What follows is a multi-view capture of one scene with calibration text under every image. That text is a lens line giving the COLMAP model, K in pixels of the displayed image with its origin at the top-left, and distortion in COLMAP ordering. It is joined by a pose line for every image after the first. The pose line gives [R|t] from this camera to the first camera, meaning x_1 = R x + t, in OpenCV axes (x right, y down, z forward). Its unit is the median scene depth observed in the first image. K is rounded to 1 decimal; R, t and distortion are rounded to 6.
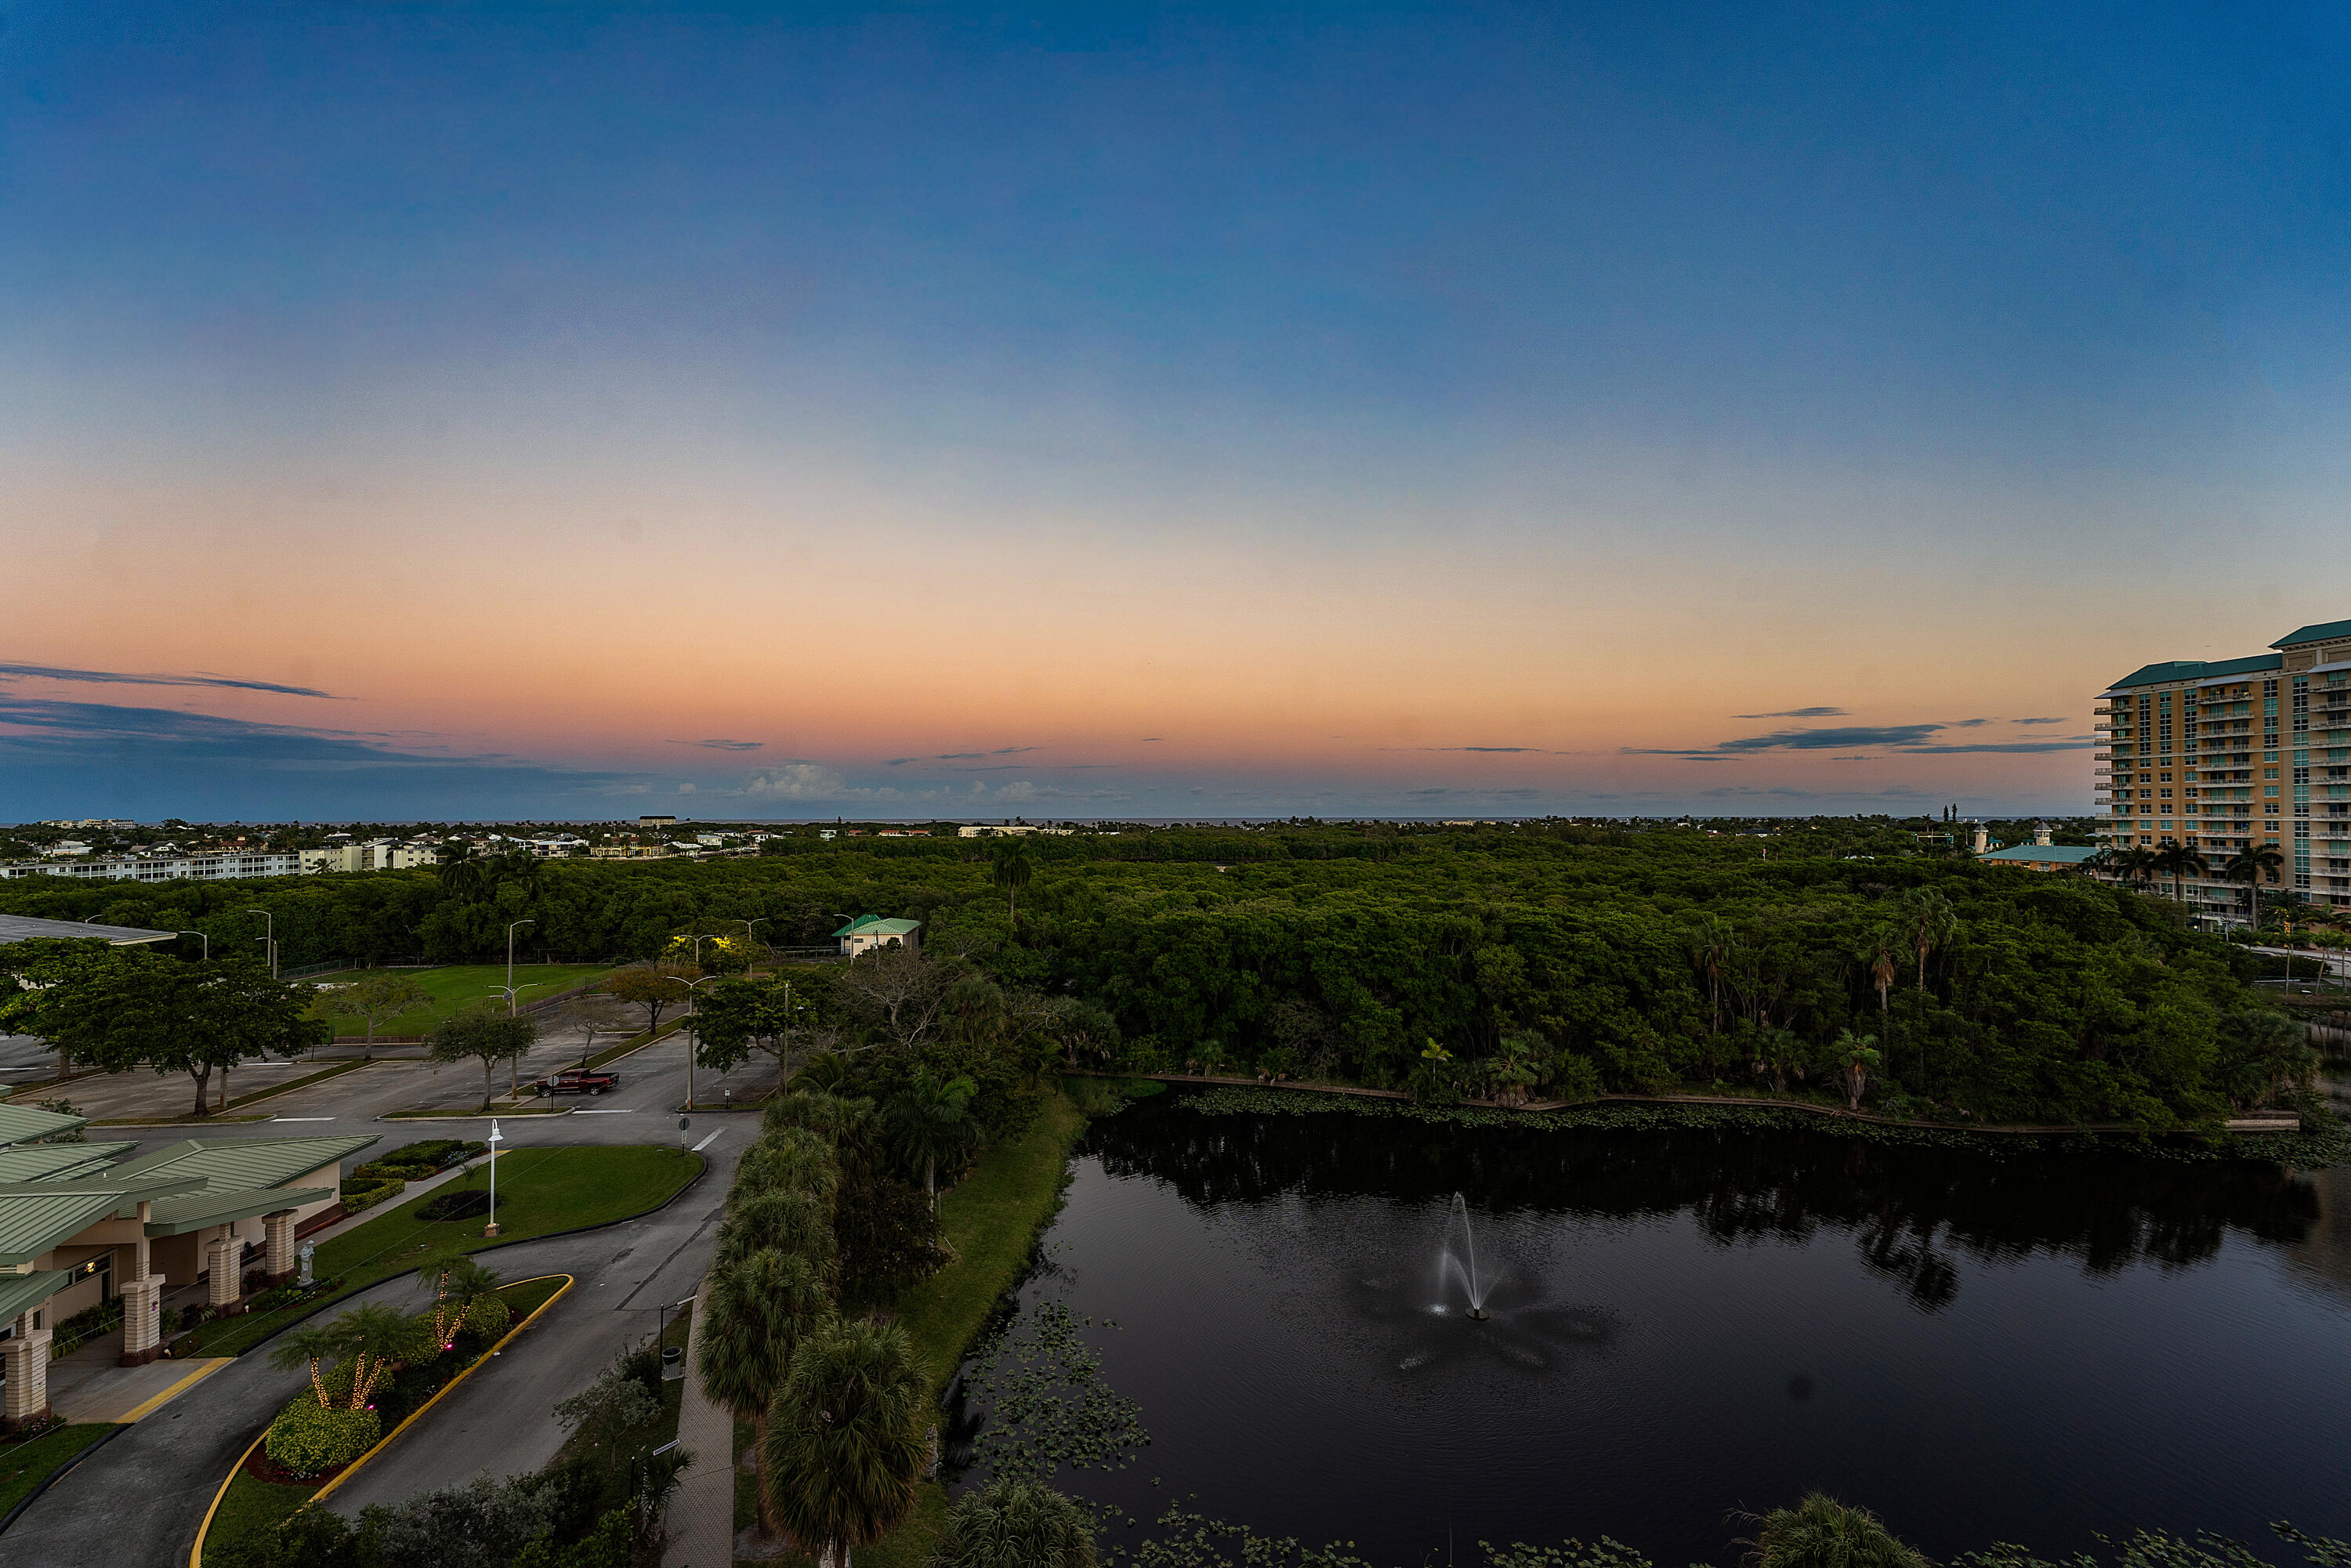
lens RADIAL K [[934.0, 0, 1143.8], [0, 934.0, 787.7], [0, 0, 1]] dist [0.000765, 0.002490]
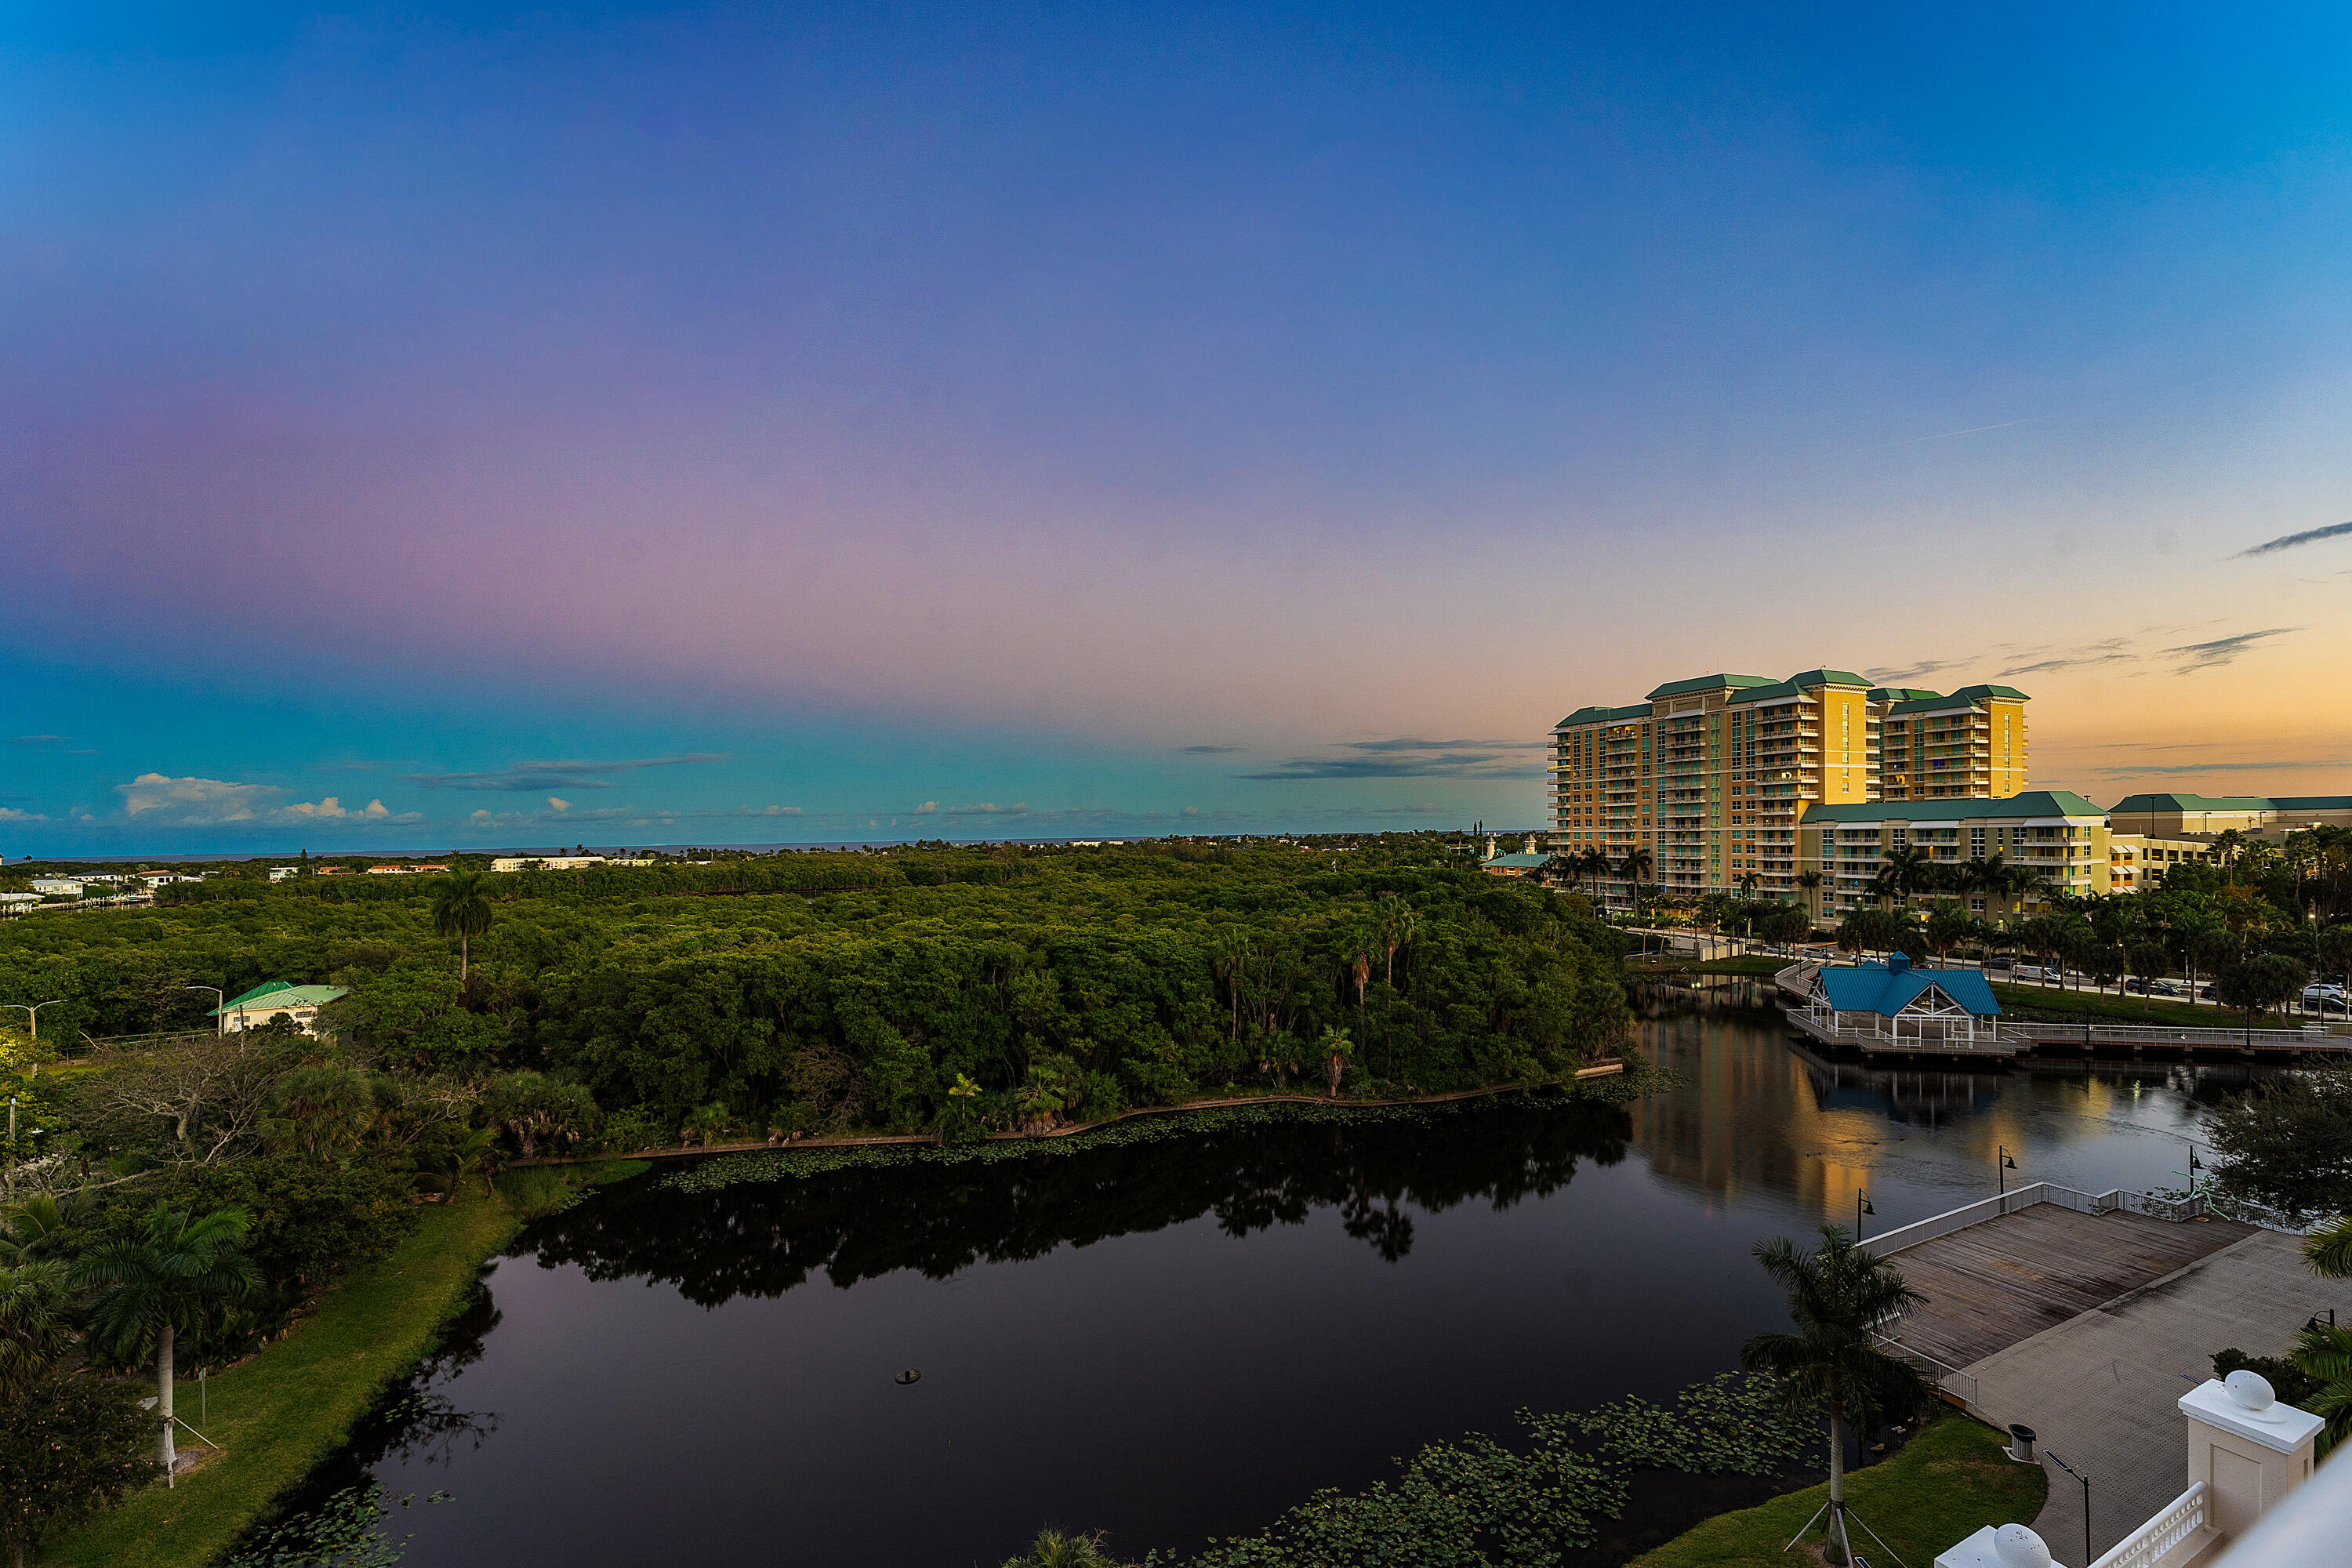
lens RADIAL K [[971.4, 0, 1210.8], [0, 971.4, 829.9], [0, 0, 1]] dist [0.000966, 0.000256]
pose [[0.917028, -0.011844, 0.398648, 0.139443], [0.002595, 0.999715, 0.023732, -0.001007], [-0.398815, -0.020728, 0.916797, 0.003643]]
